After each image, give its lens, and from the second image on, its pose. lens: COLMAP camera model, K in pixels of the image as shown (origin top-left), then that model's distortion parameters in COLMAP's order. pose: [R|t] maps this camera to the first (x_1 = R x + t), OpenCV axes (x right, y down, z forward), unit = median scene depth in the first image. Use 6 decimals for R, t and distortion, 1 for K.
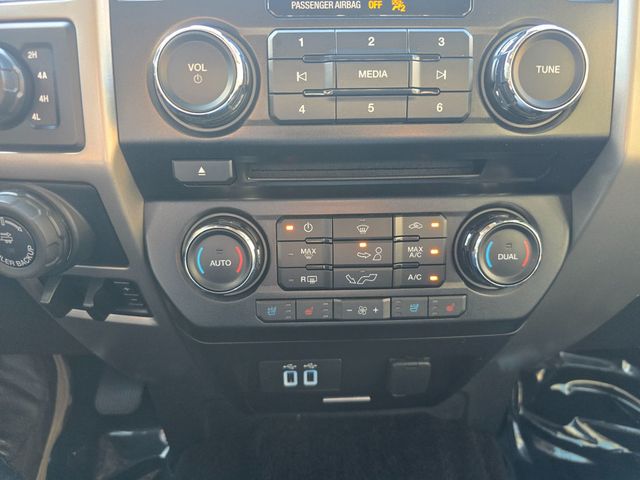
lens RADIAL K [[431.5, 0, 317.6], [0, 431.5, 242.6], [0, 0, 1]] dist [0.039211, -0.029562]
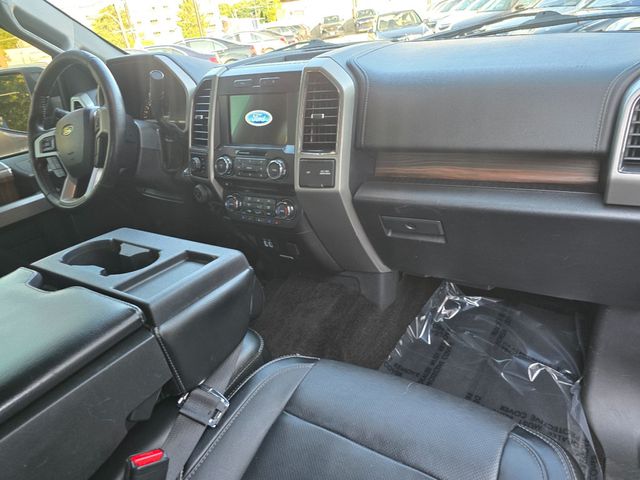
lens RADIAL K [[431.5, 0, 317.6], [0, 431.5, 242.6], [0, 0, 1]] dist [0.039211, -0.029562]
pose [[0.818871, 0.169476, -0.548387, 3.069451], [-0.104604, 0.983479, 0.147740, -0.323069], [0.564366, -0.063617, 0.823070, -2.247838]]
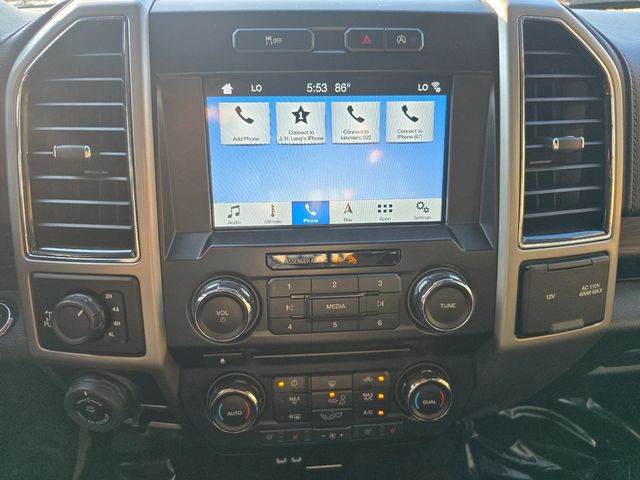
lens RADIAL K [[450.6, 0, 320.0], [0, 450.6, 240.0], [0, 0, 1]] dist [0.060667, -0.039484]
pose [[0.999224, -0.006909, 0.038781, 0.008838], [0.003940, 0.997091, 0.076120, -0.655274], [-0.039194, -0.075908, 0.996344, -0.503675]]
